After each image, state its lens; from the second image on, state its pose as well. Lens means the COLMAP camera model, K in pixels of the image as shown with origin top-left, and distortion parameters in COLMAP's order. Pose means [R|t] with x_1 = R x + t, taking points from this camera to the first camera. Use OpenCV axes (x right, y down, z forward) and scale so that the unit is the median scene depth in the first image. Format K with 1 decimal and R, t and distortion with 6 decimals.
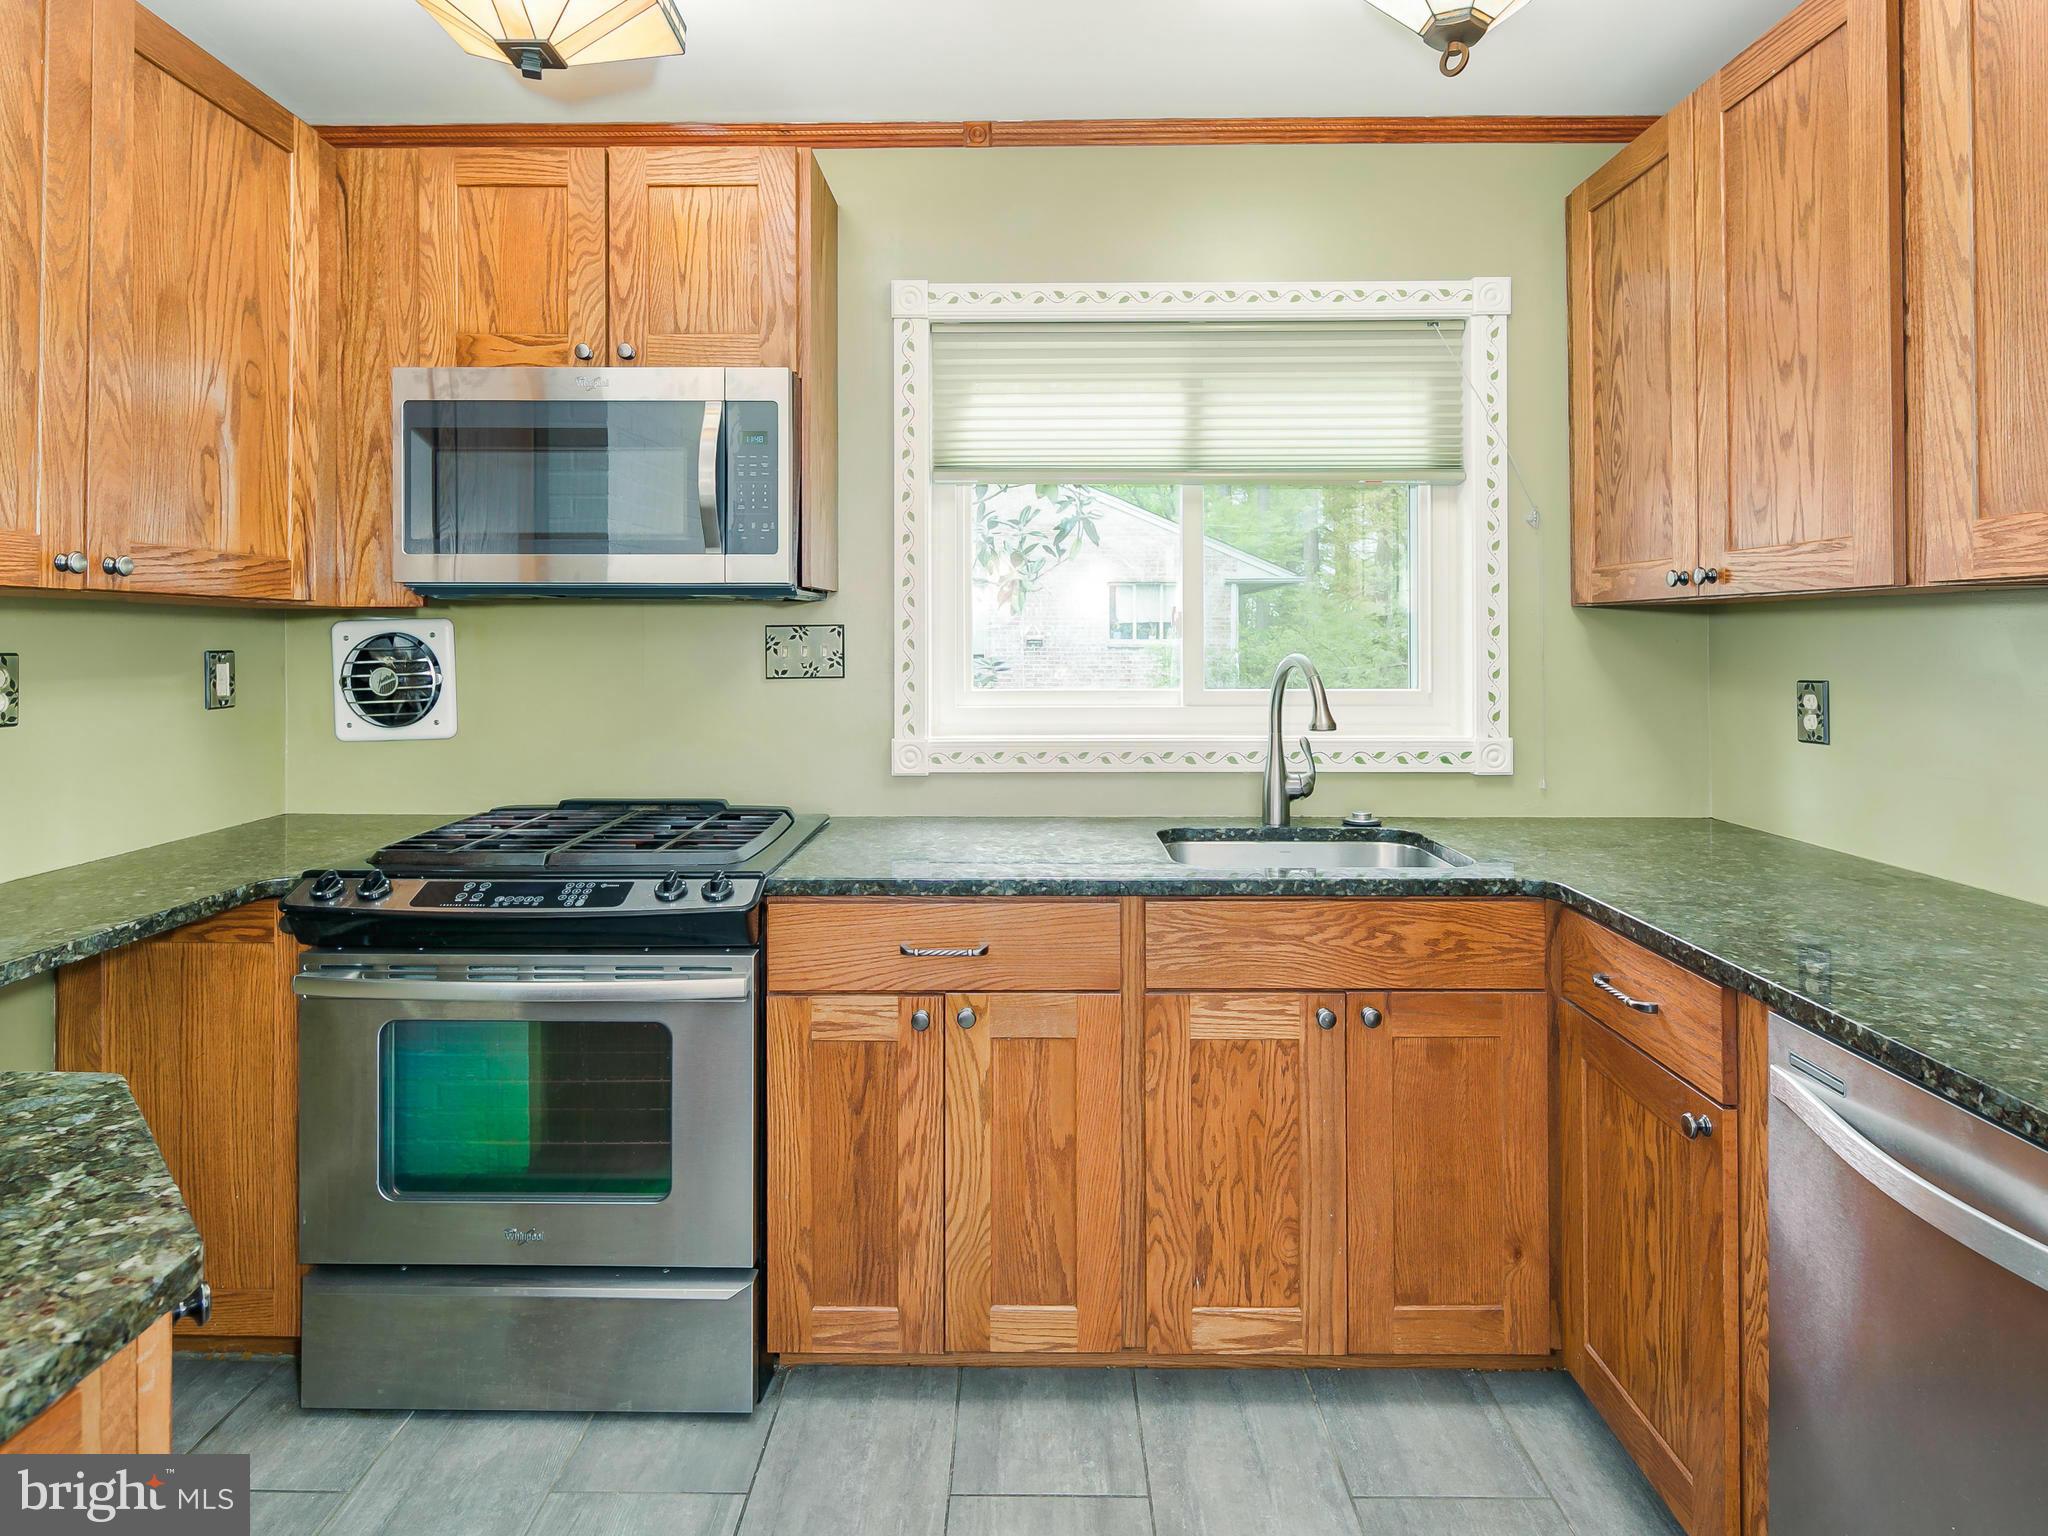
lens RADIAL K [[1129.5, 0, 1021.1], [0, 1129.5, 620.0], [0, 0, 1]] dist [0.003209, -0.002839]
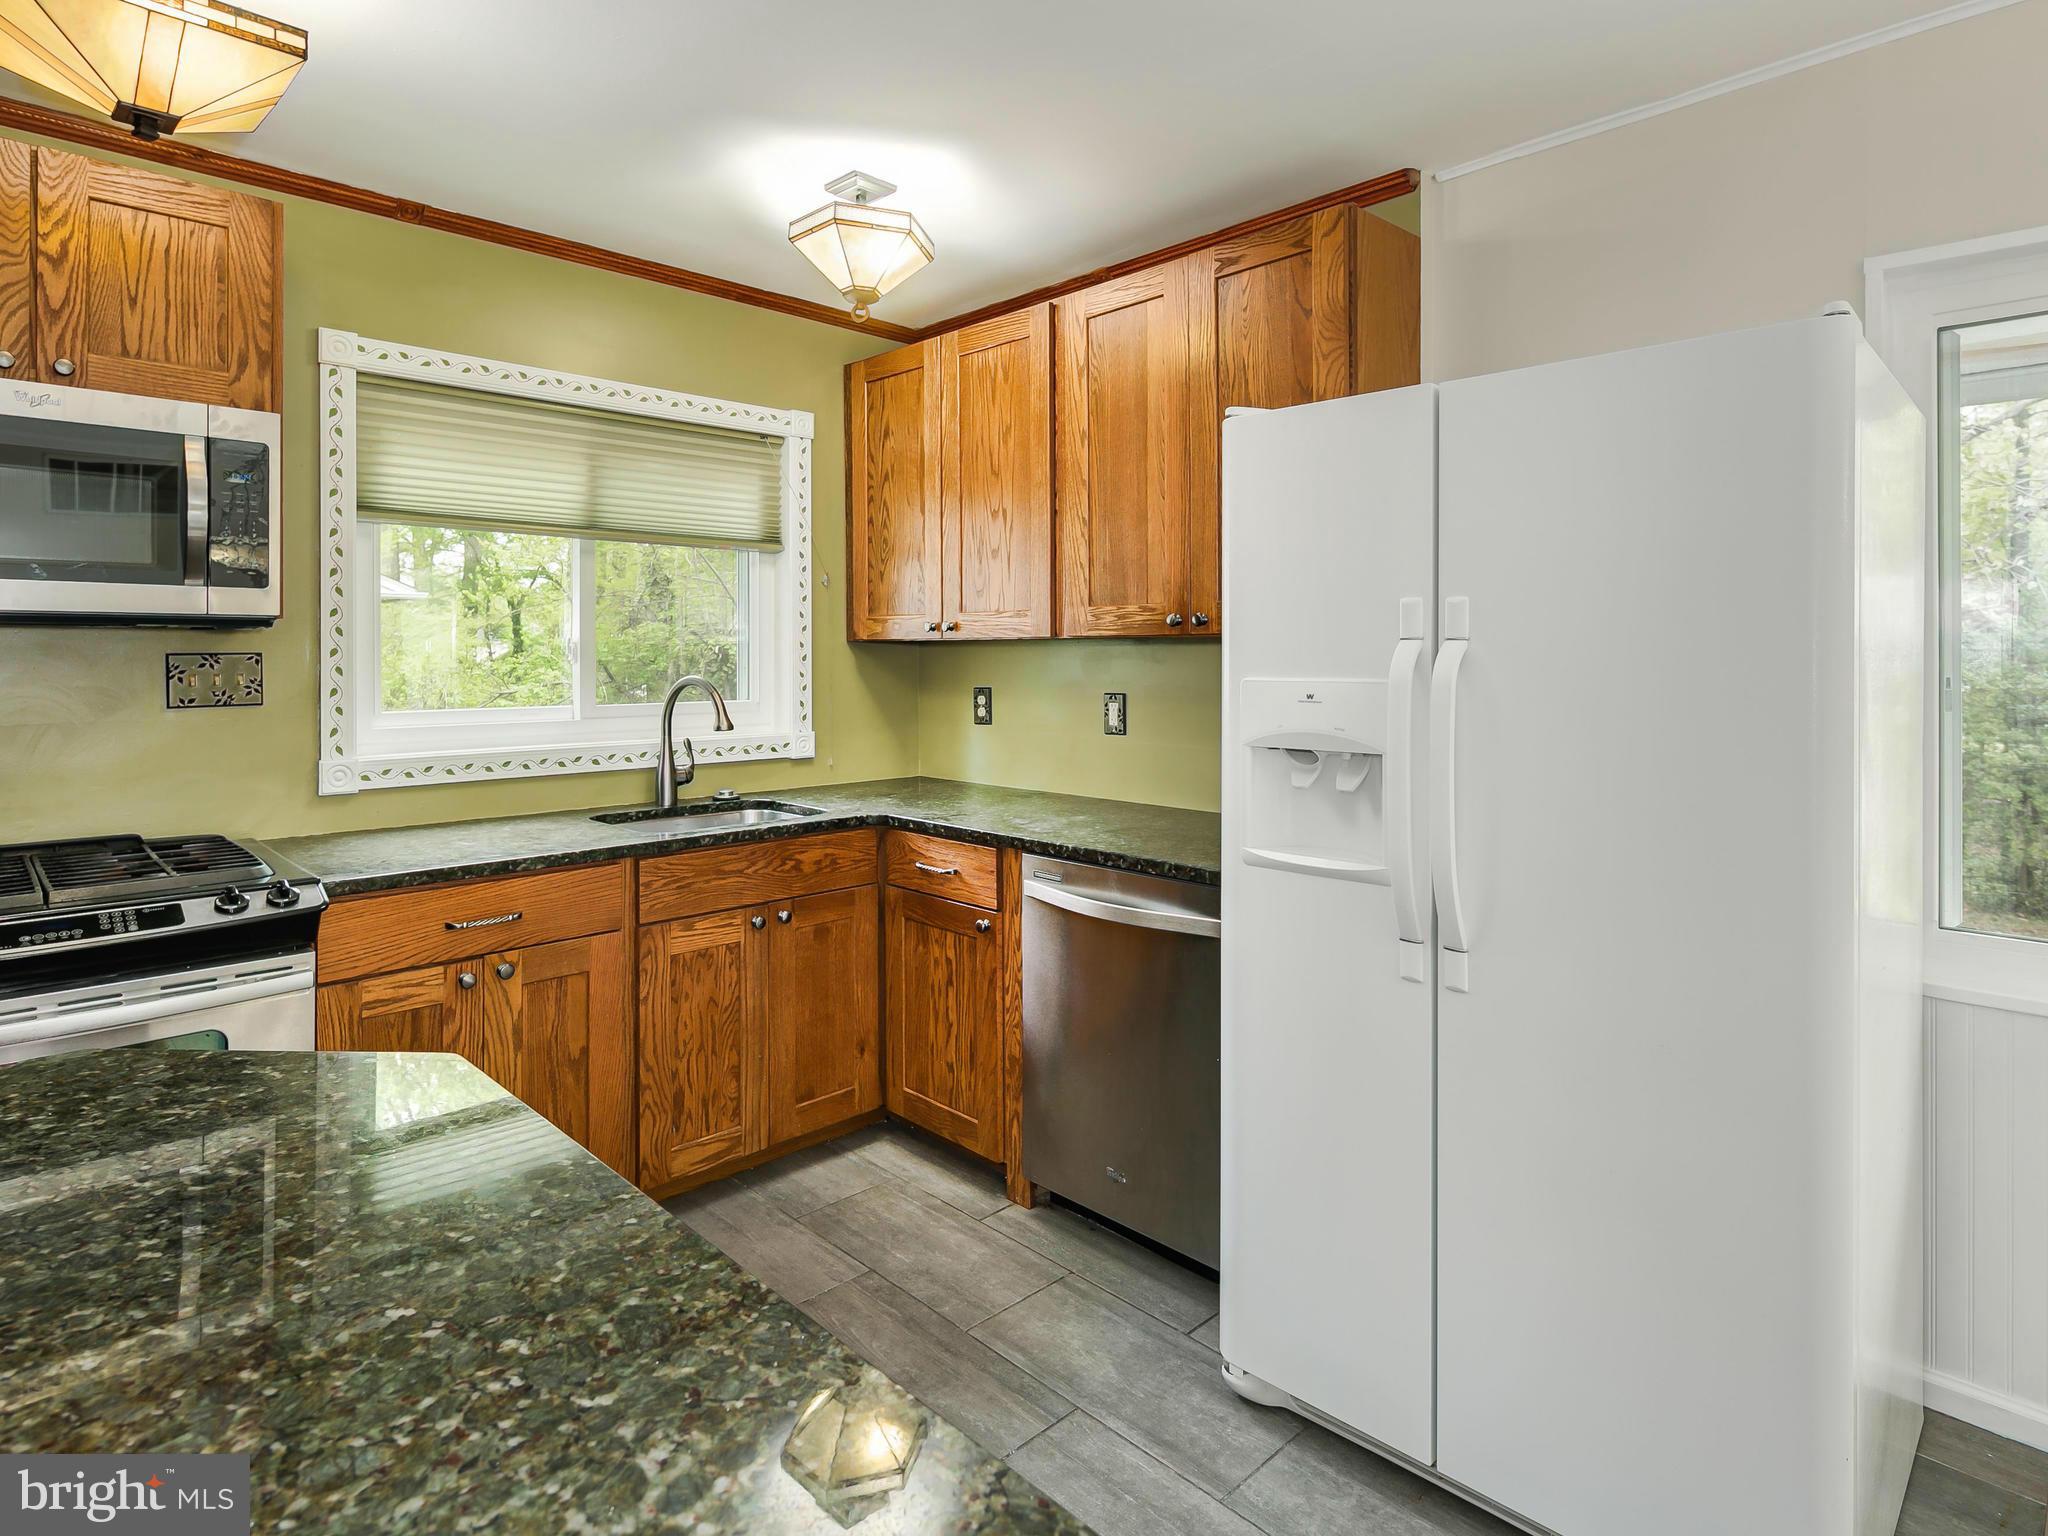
lens RADIAL K [[1129.5, 0, 1021.1], [0, 1129.5, 620.0], [0, 0, 1]] dist [0.003209, -0.002839]
pose [[0.711060, 0.021380, 0.702807, -0.524790], [-0.010751, 0.999751, -0.019536, -0.017746], [-0.703049, 0.006336, 0.711113, -0.289363]]
